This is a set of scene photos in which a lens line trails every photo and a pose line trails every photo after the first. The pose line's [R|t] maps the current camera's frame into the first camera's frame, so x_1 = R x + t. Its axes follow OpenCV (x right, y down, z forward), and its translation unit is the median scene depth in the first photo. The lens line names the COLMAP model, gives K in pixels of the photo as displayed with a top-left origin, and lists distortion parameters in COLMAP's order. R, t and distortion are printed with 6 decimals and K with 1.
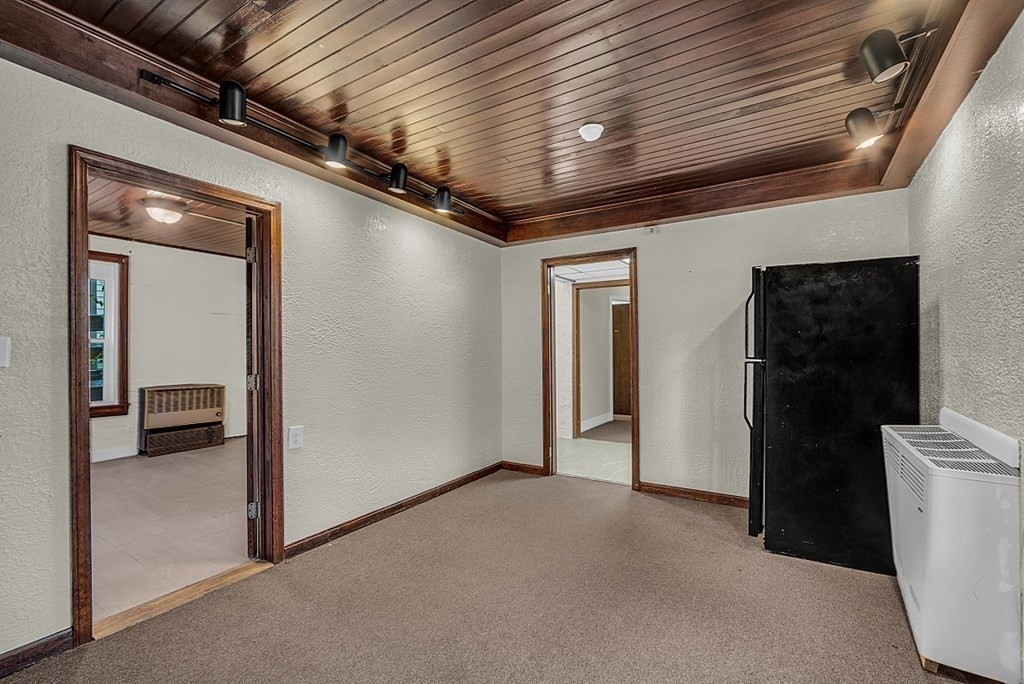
lens RADIAL K [[470.5, 0, 481.7], [0, 470.5, 339.2], [0, 0, 1]] dist [0.000941, 0.000307]
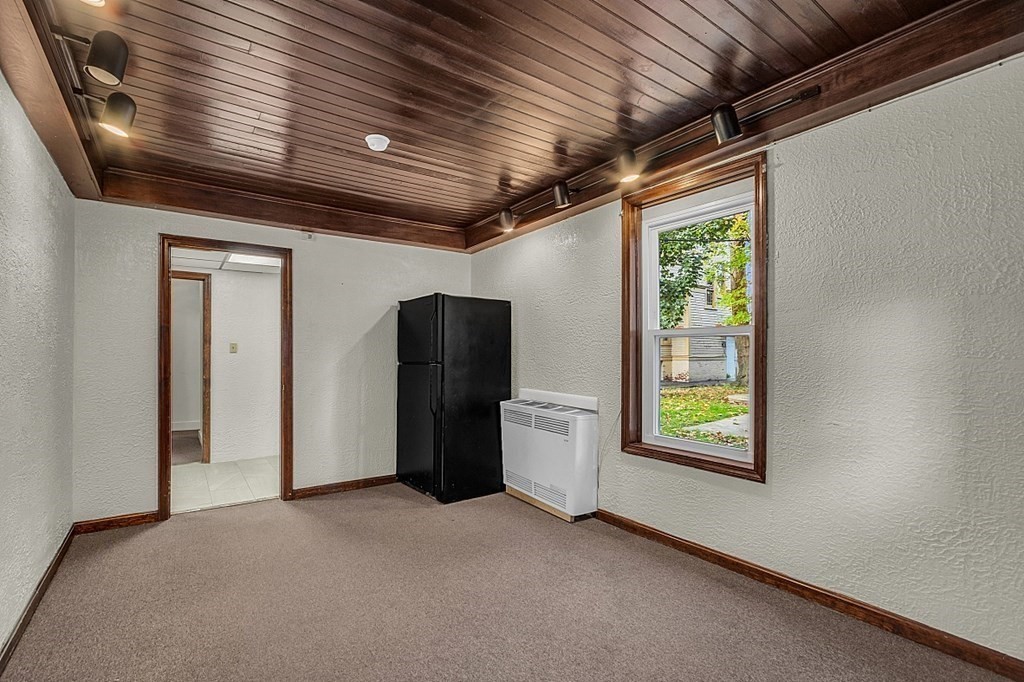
lens RADIAL K [[465.0, 0, 489.7], [0, 465.0, 346.0], [0, 0, 1]] dist [-0.003404, -0.000300]
pose [[0.369384, 0.020268, 0.929056, -0.436301], [-0.025000, 0.999617, -0.011868, 0.005480], [-0.928941, -0.018843, 0.369749, 0.282926]]
